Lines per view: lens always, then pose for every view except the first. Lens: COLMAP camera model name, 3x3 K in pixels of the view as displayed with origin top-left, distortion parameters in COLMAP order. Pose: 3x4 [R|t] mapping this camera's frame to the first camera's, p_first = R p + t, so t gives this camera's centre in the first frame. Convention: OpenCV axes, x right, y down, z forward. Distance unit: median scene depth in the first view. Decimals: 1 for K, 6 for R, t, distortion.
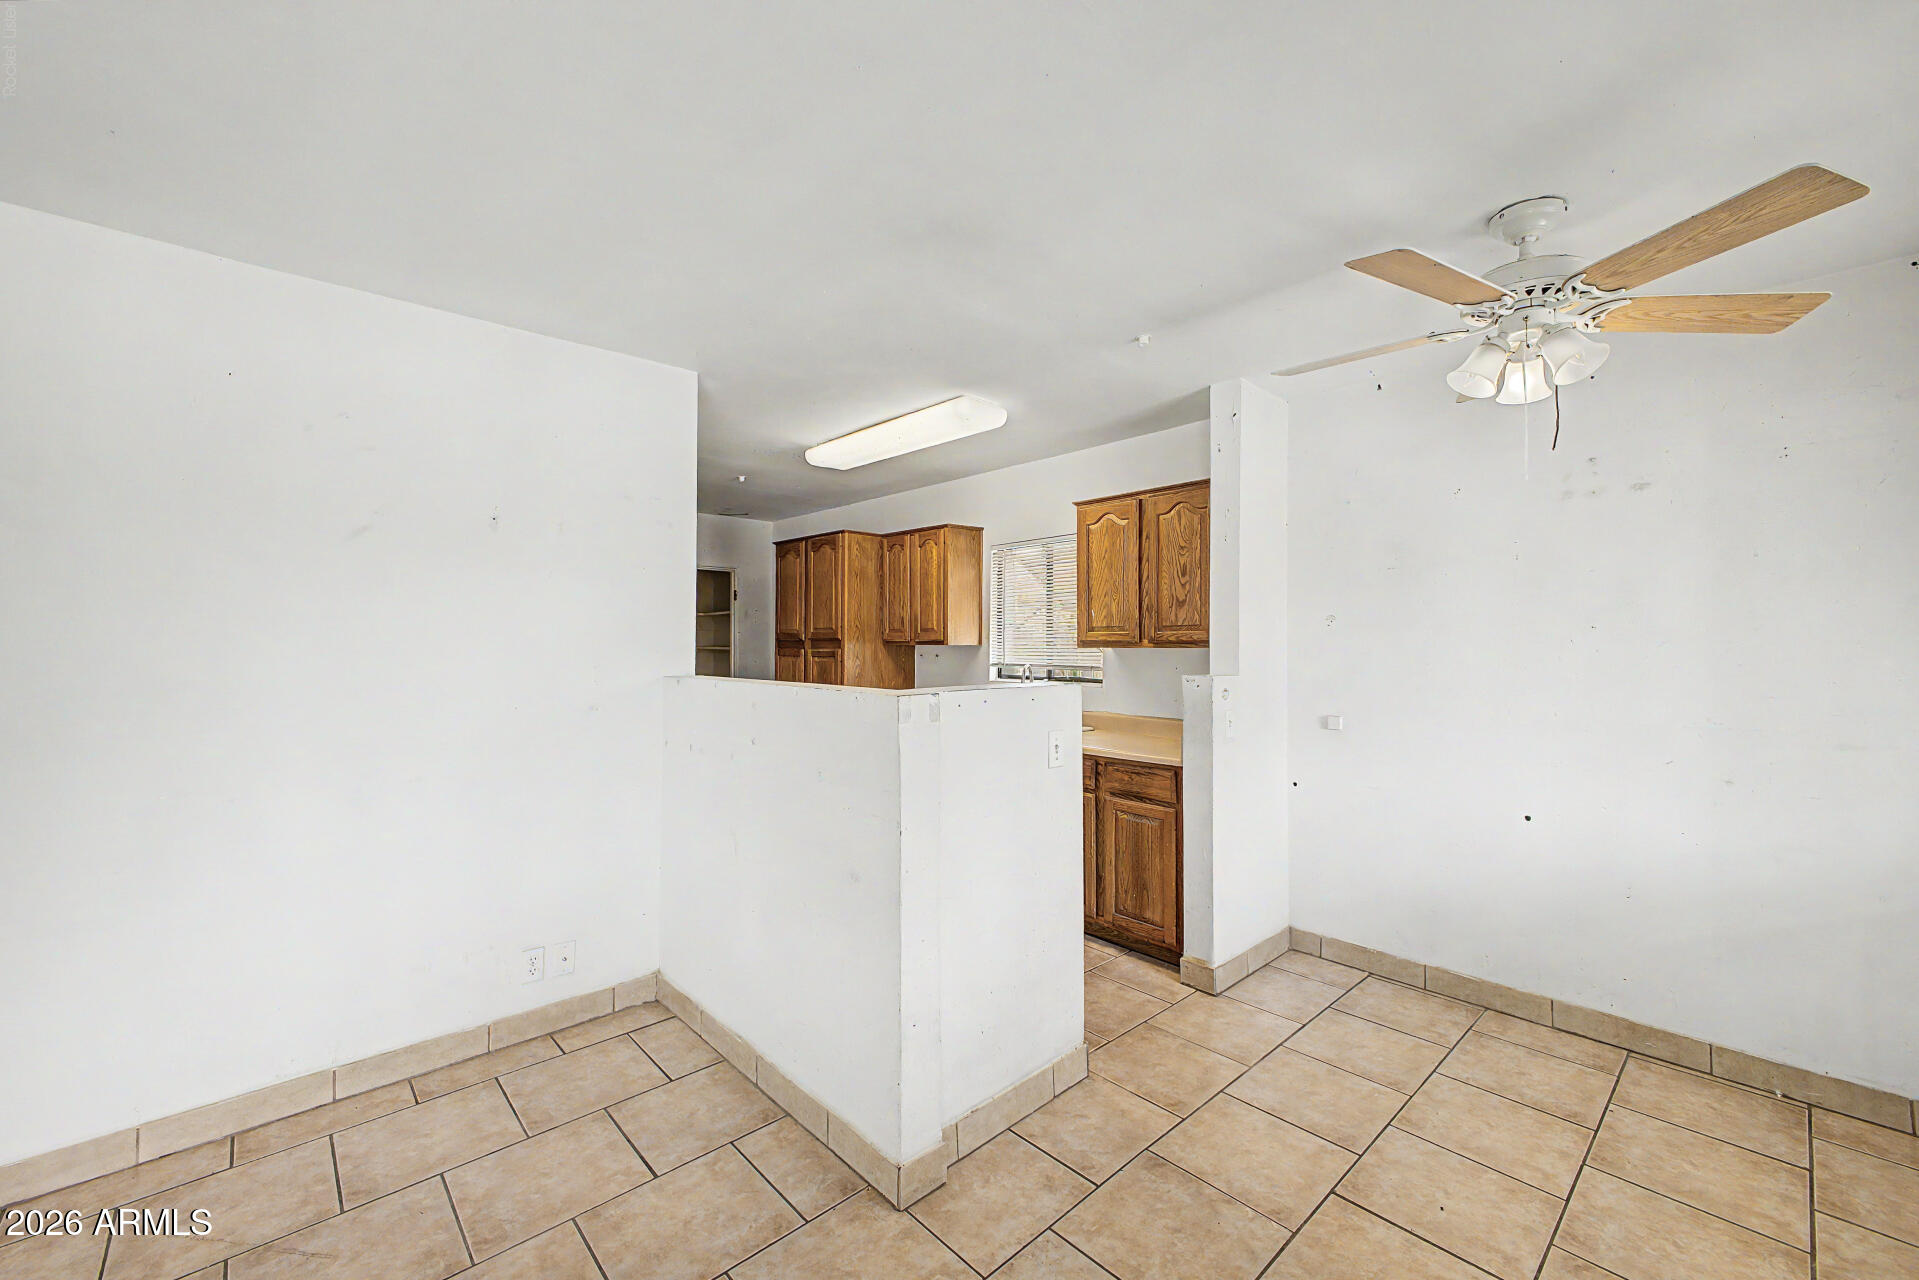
lens RADIAL K [[765.9, 0, 959.5], [0, 765.9, 640.0], [0, 0, 1]] dist [0.041577, -0.014197]
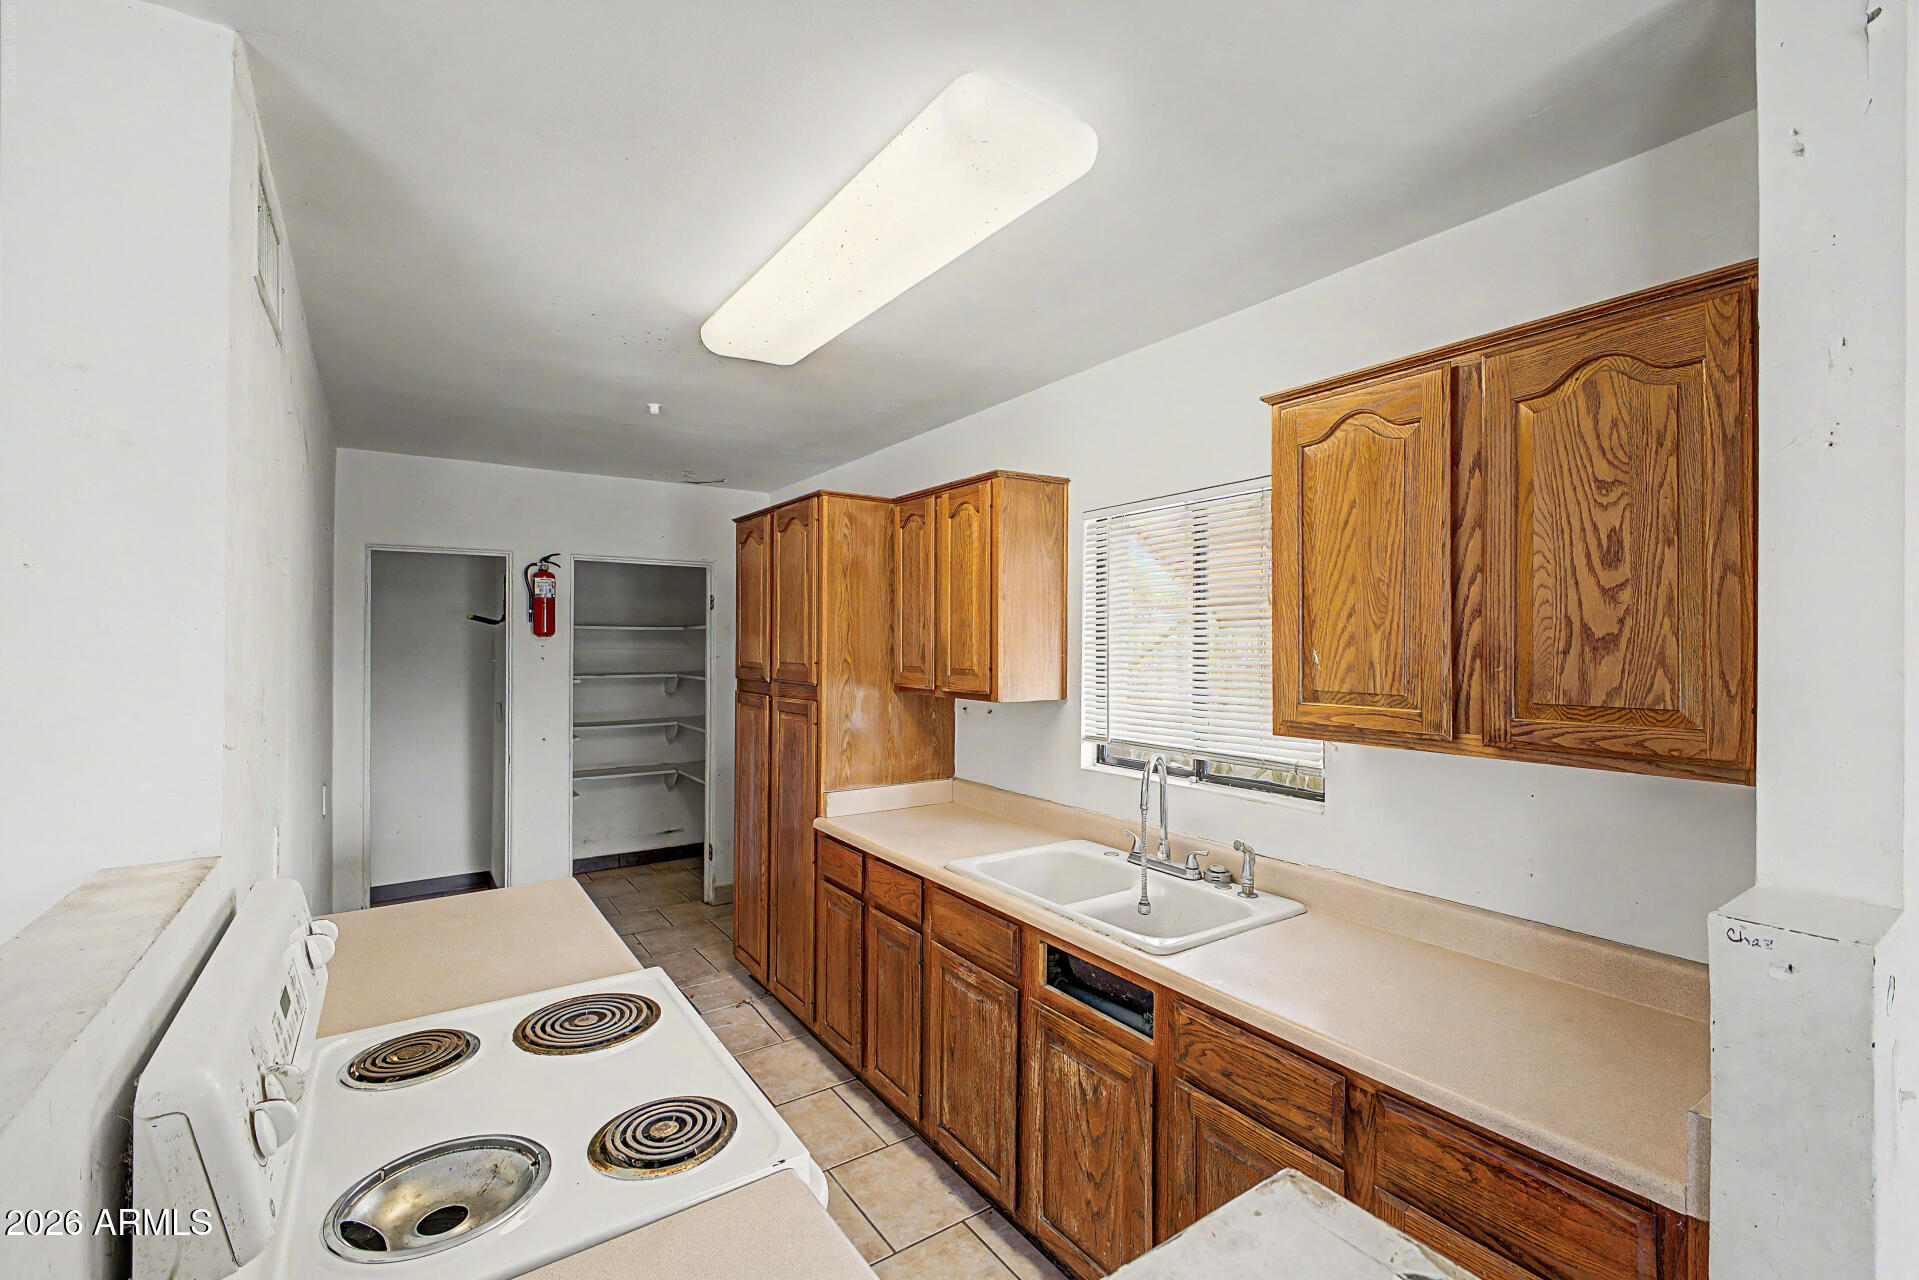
lens RADIAL K [[822.7, 0, 959.5], [0, 822.7, 640.0], [0, 0, 1]] dist [-0.000772, -0.000095]
pose [[0.989543, -0.000662, -0.144235, 0.039204], [0.001314, 0.999989, 0.004428, -0.038614], [0.144231, -0.004571, 0.989534, 0.439776]]
